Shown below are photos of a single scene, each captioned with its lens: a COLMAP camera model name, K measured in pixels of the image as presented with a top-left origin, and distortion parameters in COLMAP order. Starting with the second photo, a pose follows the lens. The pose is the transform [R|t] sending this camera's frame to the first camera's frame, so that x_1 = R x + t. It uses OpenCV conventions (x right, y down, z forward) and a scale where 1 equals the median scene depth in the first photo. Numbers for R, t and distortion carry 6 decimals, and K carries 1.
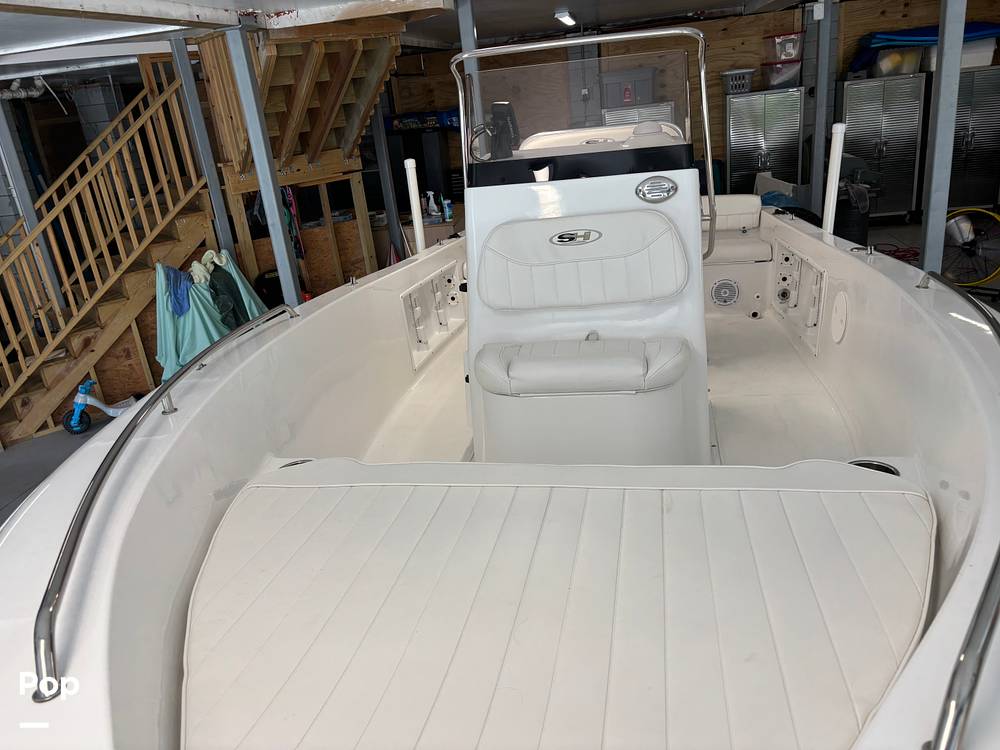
lens RADIAL K [[760.0, 0, 497.1], [0, 760.0, 370.2], [0, 0, 1]] dist [0.046286, -0.048842]
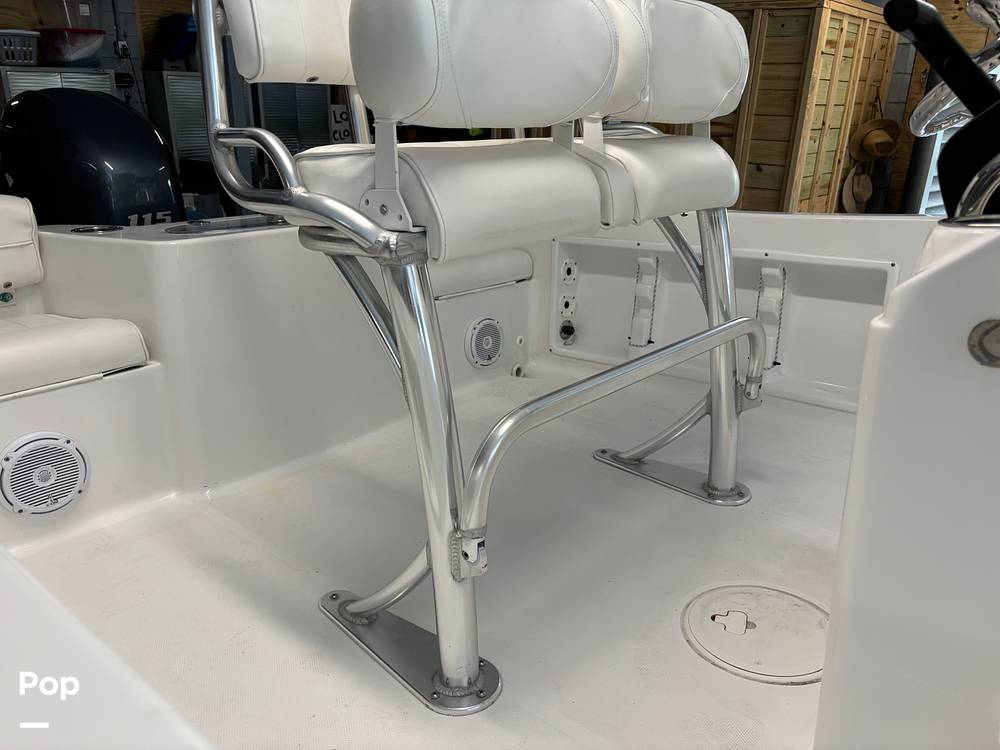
lens RADIAL K [[760.0, 0, 497.1], [0, 760.0, 370.2], [0, 0, 1]] dist [0.046286, -0.048842]
pose [[0.528739, -0.174542, 0.830645, -0.100258], [0.217985, 0.973728, 0.065851, -0.077817], [-0.820316, 0.146250, 0.552895, 0.467349]]
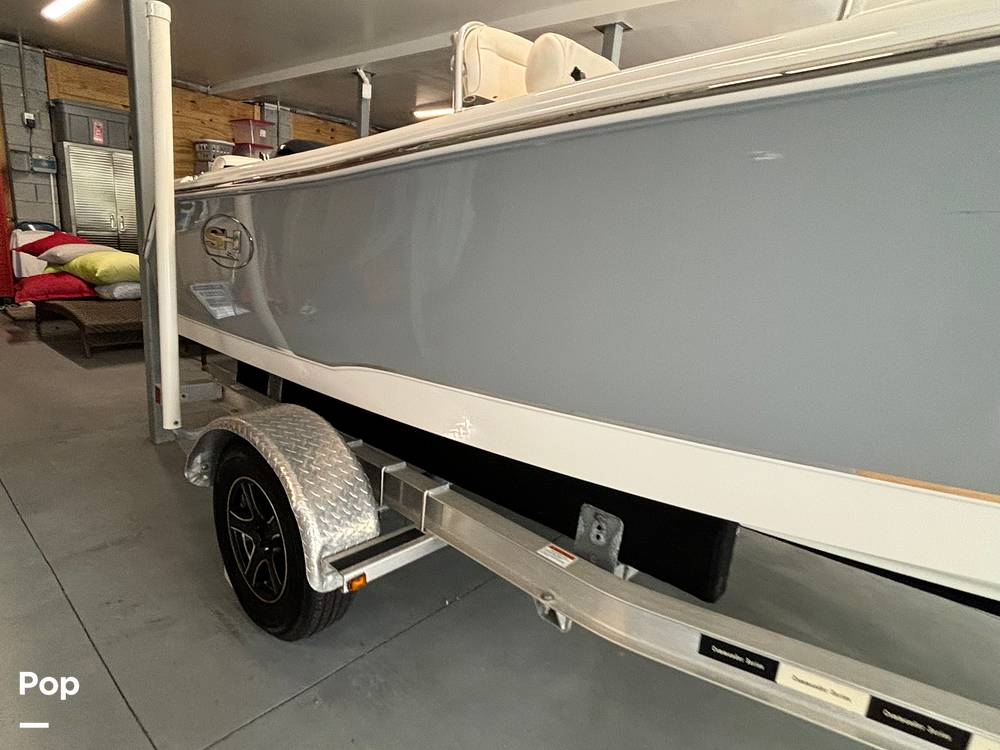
lens RADIAL K [[561.8, 0, 495.1], [0, 561.8, 373.3], [0, 0, 1]] dist [-0.013363, 0.014275]
pose [[0.524338, -0.060007, 0.849393, -0.238226], [0.160792, 0.986546, -0.029562, 0.019186], [-0.836191, 0.152076, 0.526932, 0.448767]]
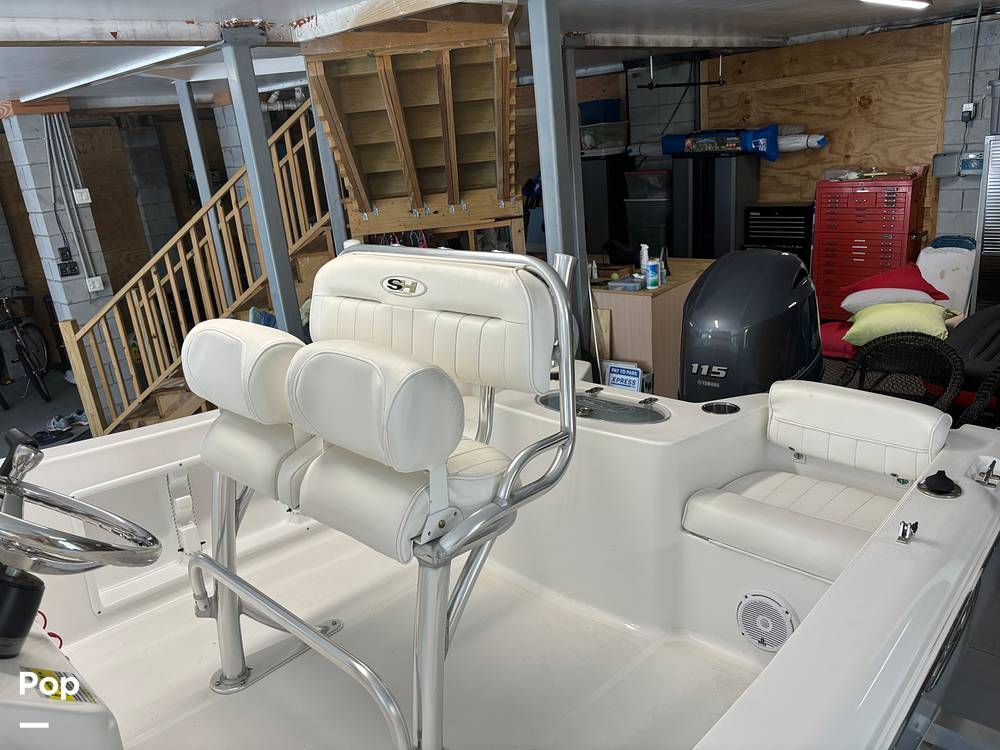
lens RADIAL K [[760.2, 0, 511.7], [0, 760.2, 386.8], [0, 0, 1]] dist [0.062304, -0.069731]
pose [[0.837996, 0.203278, -0.506399, 0.259708], [-0.188834, 0.978713, 0.080389, -0.163814], [0.511961, 0.028259, 0.858544, 0.358049]]
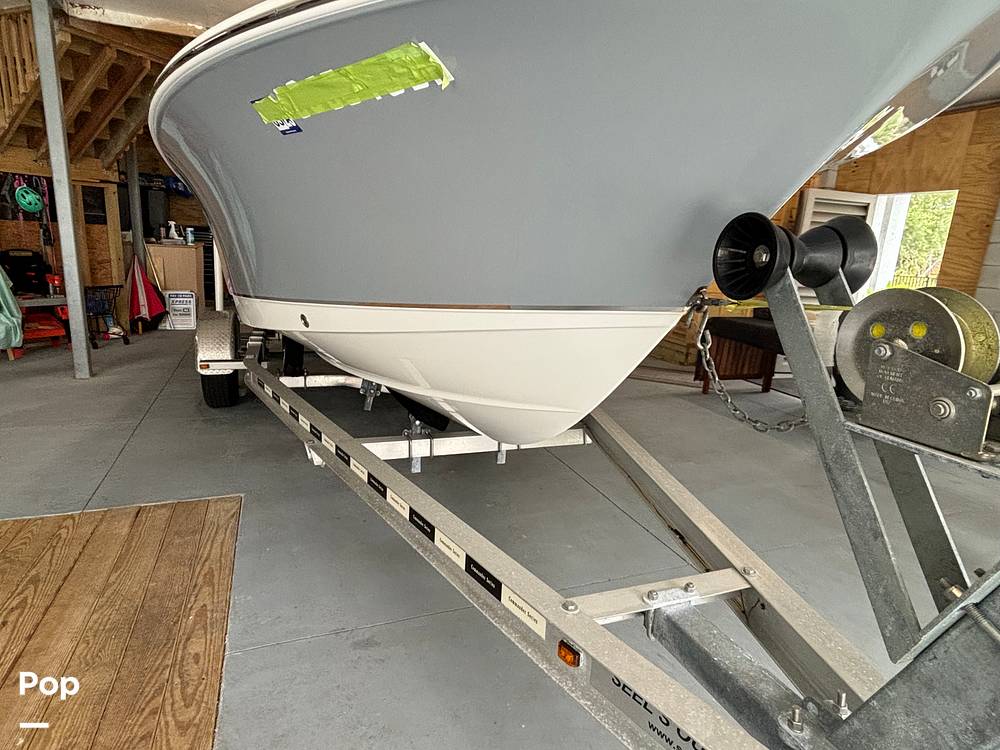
lens RADIAL K [[572.1, 0, 496.4], [0, 572.1, 371.2], [0, 0, 1]] dist [-0.040800, 0.031086]
pose [[0.850268, 0.039949, 0.524833, -0.137768], [0.036259, 0.990301, -0.134122, 0.169182], [-0.525100, 0.133070, 0.840572, 0.017491]]
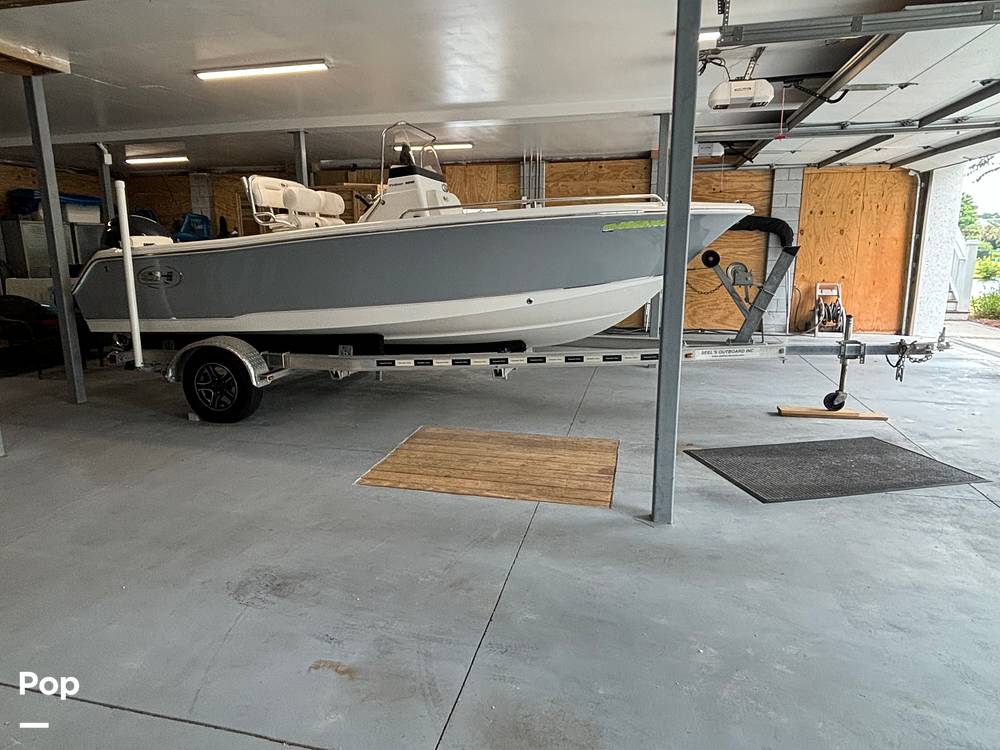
lens RADIAL K [[622.8, 0, 500.0], [0, 622.8, 375.0], [0, 0, 1]] dist [-0.004543, -0.003420]
pose [[0.072117, -0.097149, 0.992654, -0.786986], [0.345872, 0.935924, 0.066469, 0.123008], [-0.935506, 0.338538, 0.101097, 0.293399]]
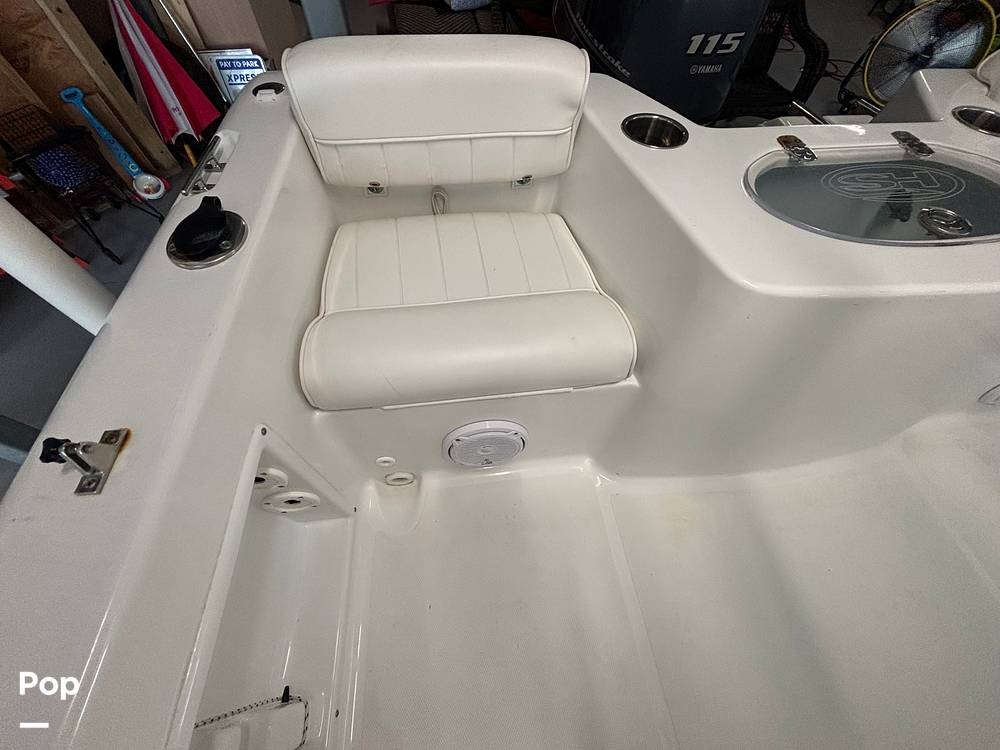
lens RADIAL K [[401.8, 0, 498.0], [0, 401.8, 375.5], [0, 0, 1]] dist [-0.002095, -0.000279]
pose [[0.944803, -0.184322, 0.270873, -0.010262], [-0.031317, 0.772153, 0.634664, -0.155879], [-0.326138, -0.608116, 0.723760, 0.637822]]
